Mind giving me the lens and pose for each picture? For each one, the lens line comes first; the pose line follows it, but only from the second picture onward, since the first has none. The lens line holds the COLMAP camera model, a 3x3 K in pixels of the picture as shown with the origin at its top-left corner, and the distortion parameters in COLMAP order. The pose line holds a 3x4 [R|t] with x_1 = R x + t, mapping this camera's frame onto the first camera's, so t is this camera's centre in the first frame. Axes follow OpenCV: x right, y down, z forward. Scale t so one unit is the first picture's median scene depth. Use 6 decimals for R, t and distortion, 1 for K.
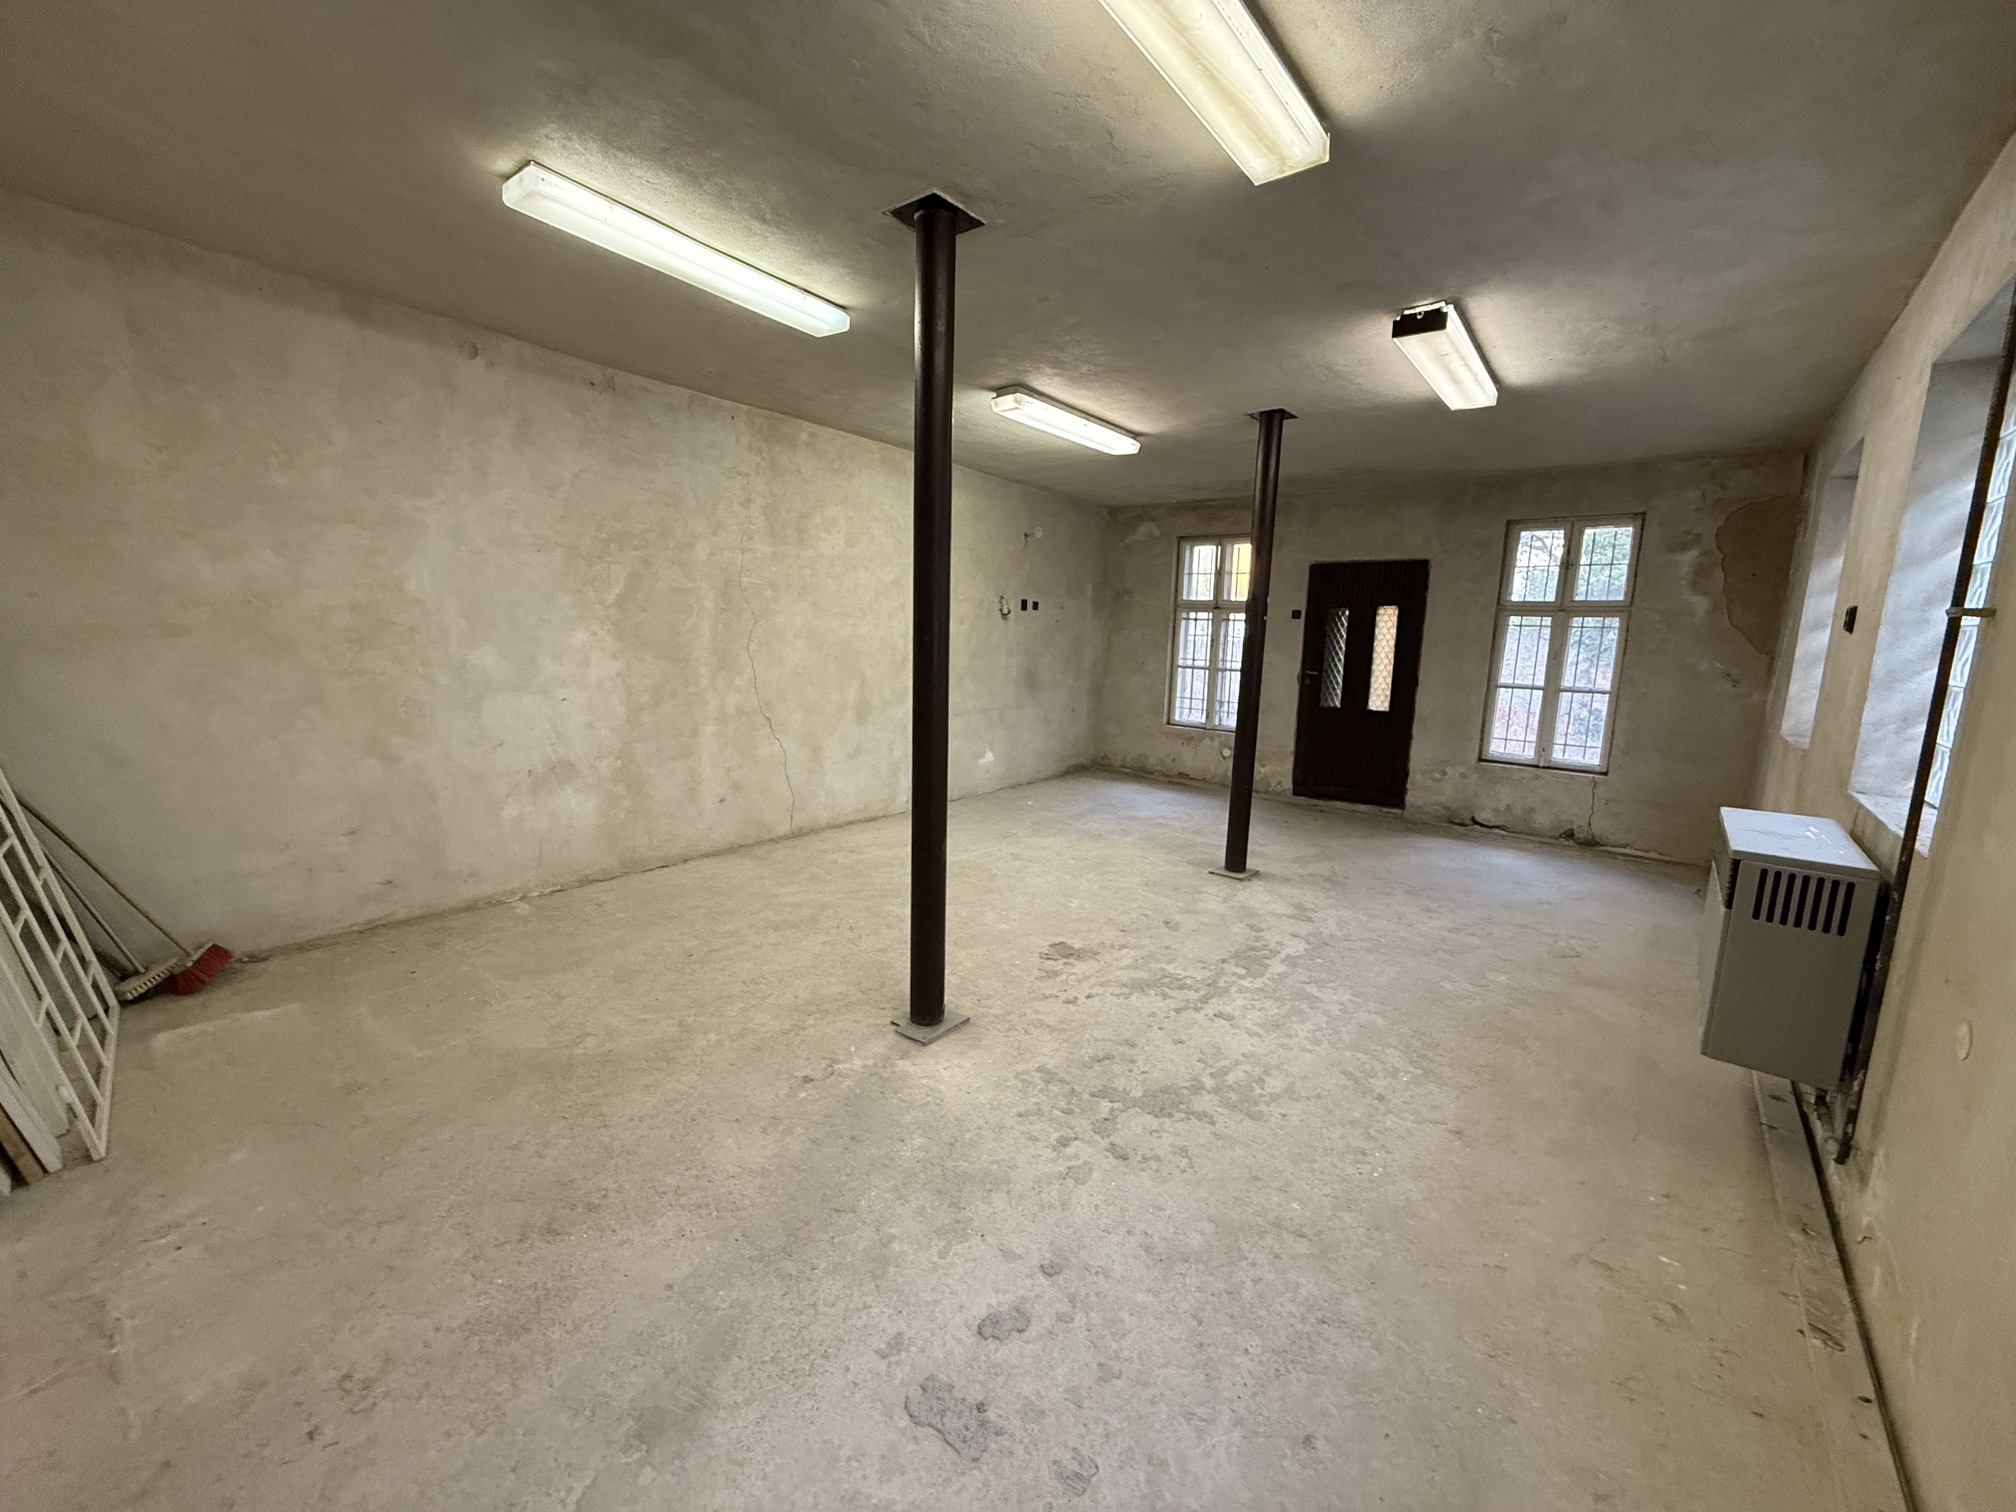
lens RADIAL K [[801.4, 0, 1006.6], [0, 801.4, 759.8], [0, 0, 1]] dist [-0.000629, 0.000082]
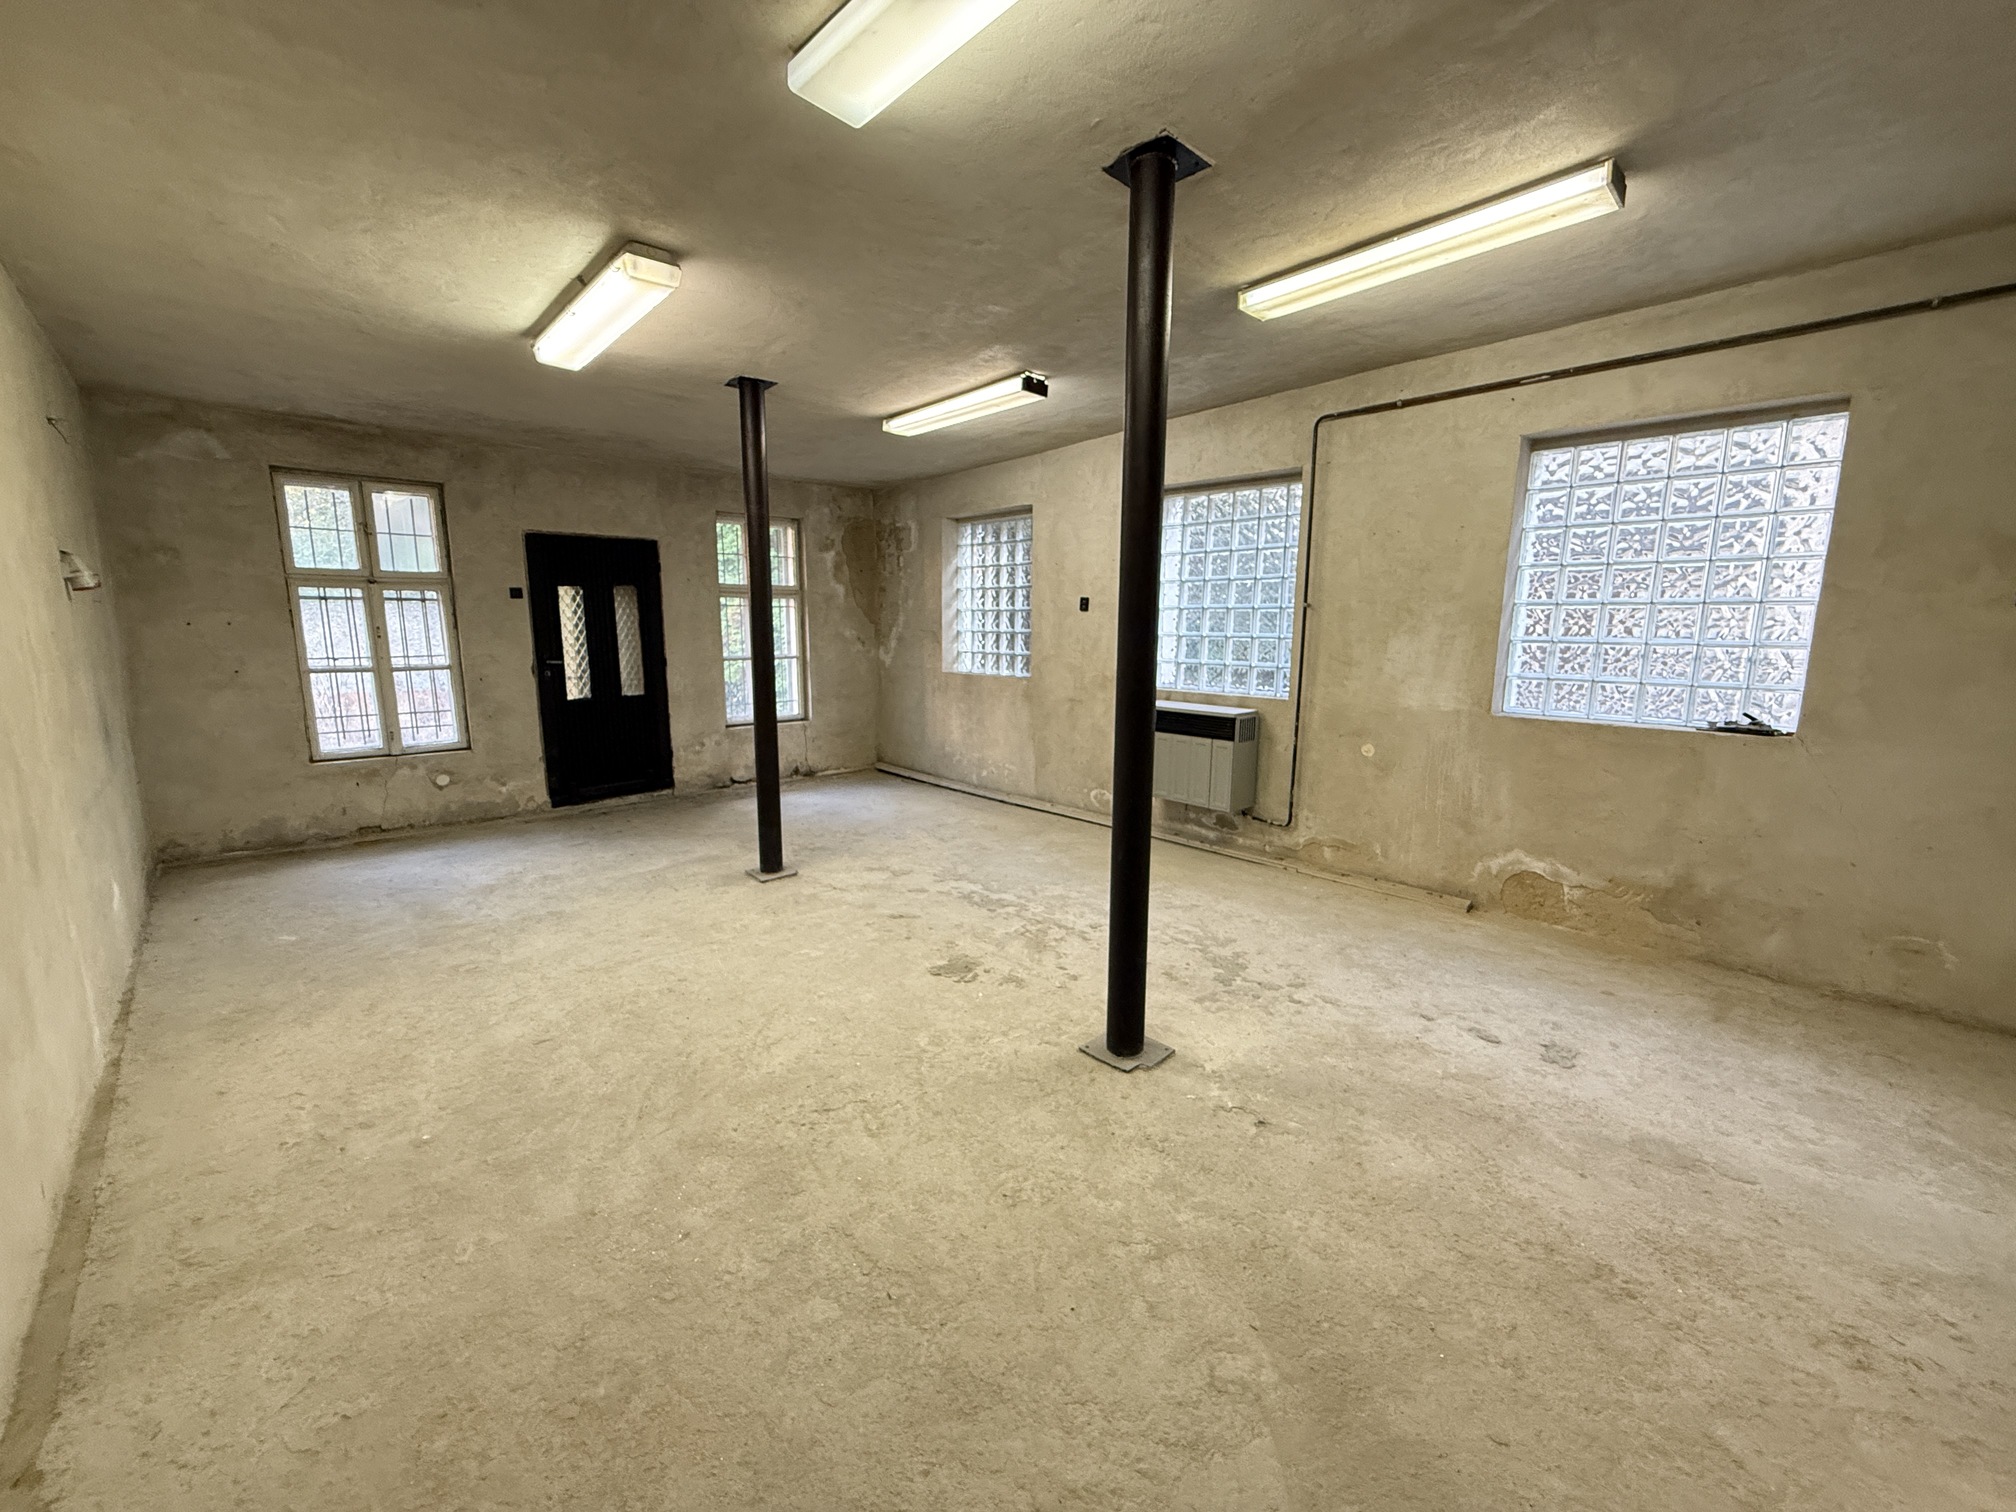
lens RADIAL K [[801.4, 0, 1006.3], [0, 801.4, 755.1], [0, 0, 1]] dist [-0.000629, 0.000082]
pose [[0.117437, -0.190221, 0.974692, -0.649226], [0.162774, 0.971897, 0.170063, -0.123571], [-0.979650, 0.138683, 0.145099, 0.653940]]
